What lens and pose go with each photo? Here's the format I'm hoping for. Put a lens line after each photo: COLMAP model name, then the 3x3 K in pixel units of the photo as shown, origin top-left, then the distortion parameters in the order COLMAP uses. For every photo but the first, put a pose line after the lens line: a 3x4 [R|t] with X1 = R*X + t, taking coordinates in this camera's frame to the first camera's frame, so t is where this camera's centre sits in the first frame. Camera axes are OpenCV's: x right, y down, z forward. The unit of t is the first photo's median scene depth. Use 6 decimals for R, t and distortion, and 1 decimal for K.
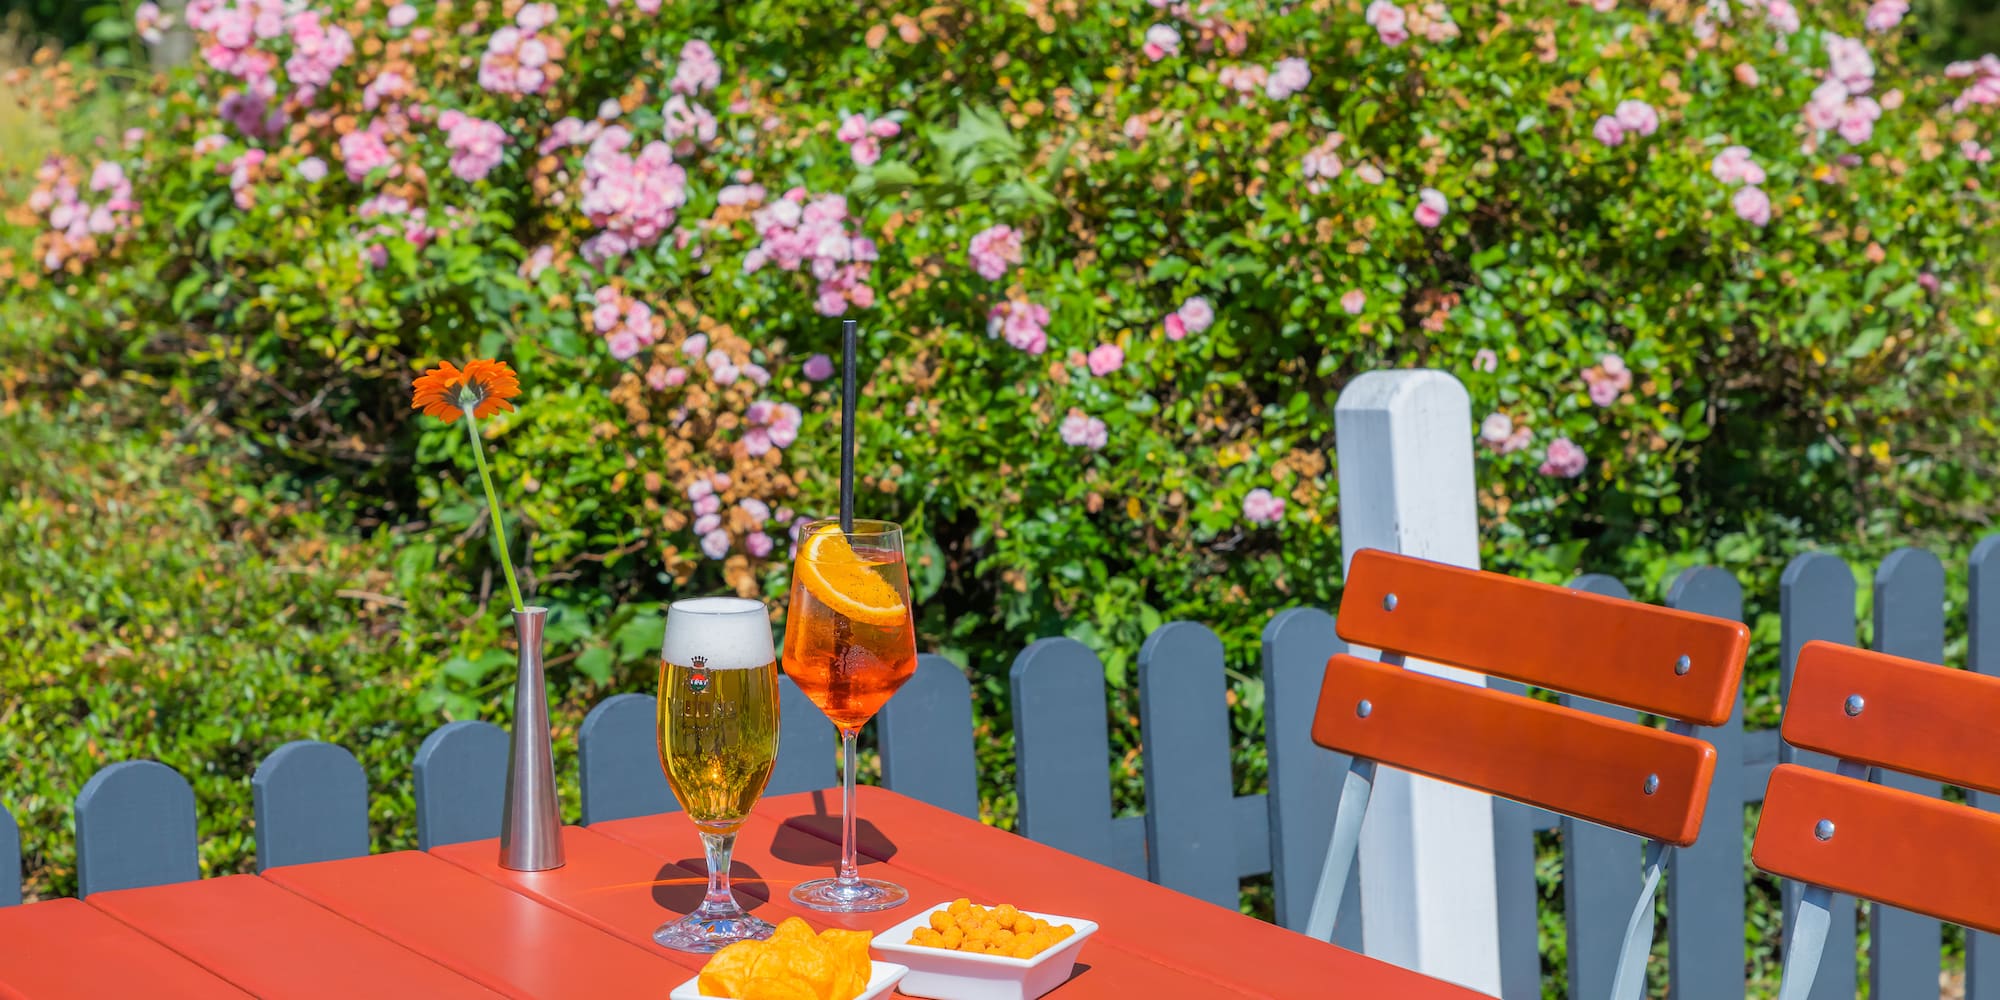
lens RADIAL K [[3336.2, 0, 1000.0], [0, 3336.2, 500.0], [0, 0, 1]] dist [0.006208, 0.031344]
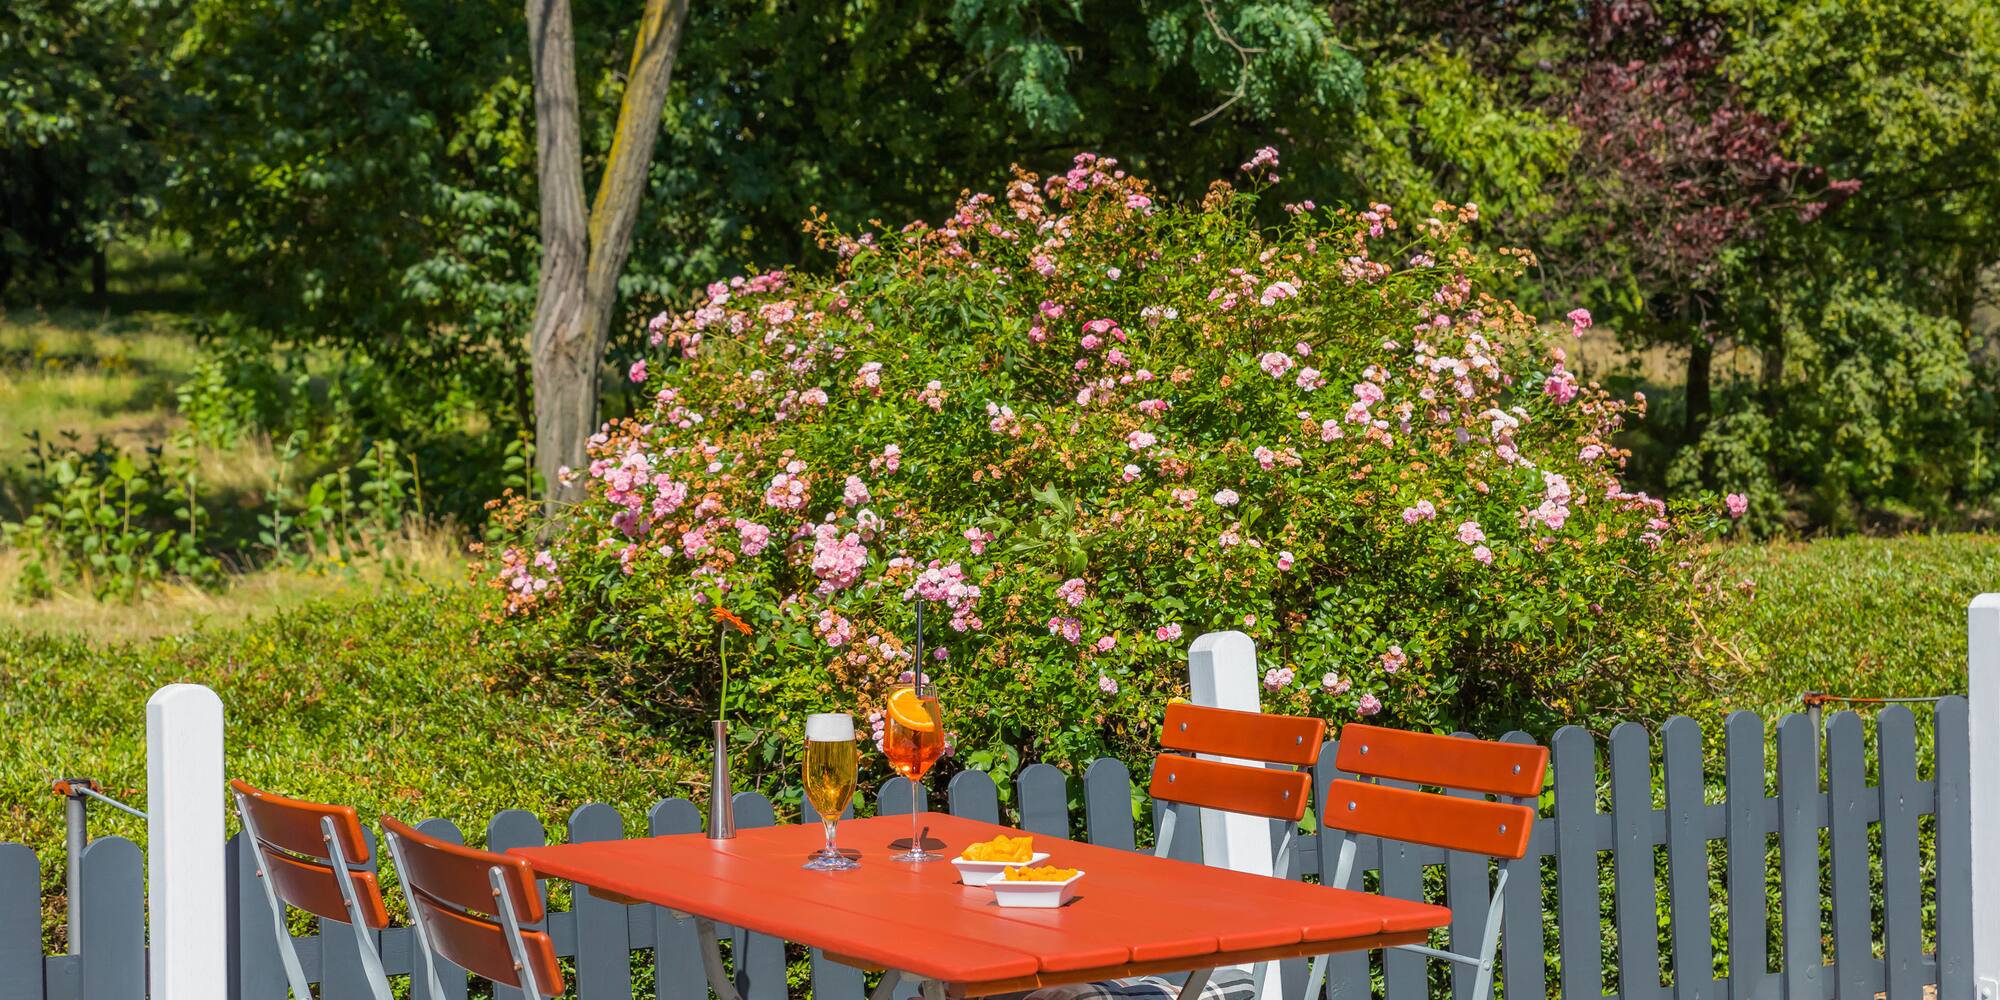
lens RADIAL K [[3336.2, 0, 1000.0], [0, 3336.2, 500.0], [0, 0, 1]] dist [0.006208, 0.031344]
pose [[0.996407, -0.018242, -0.082704, 0.125260], [0.006227, 0.989664, -0.143270, 0.133770], [0.084463, 0.142240, 0.986222, -0.776326]]
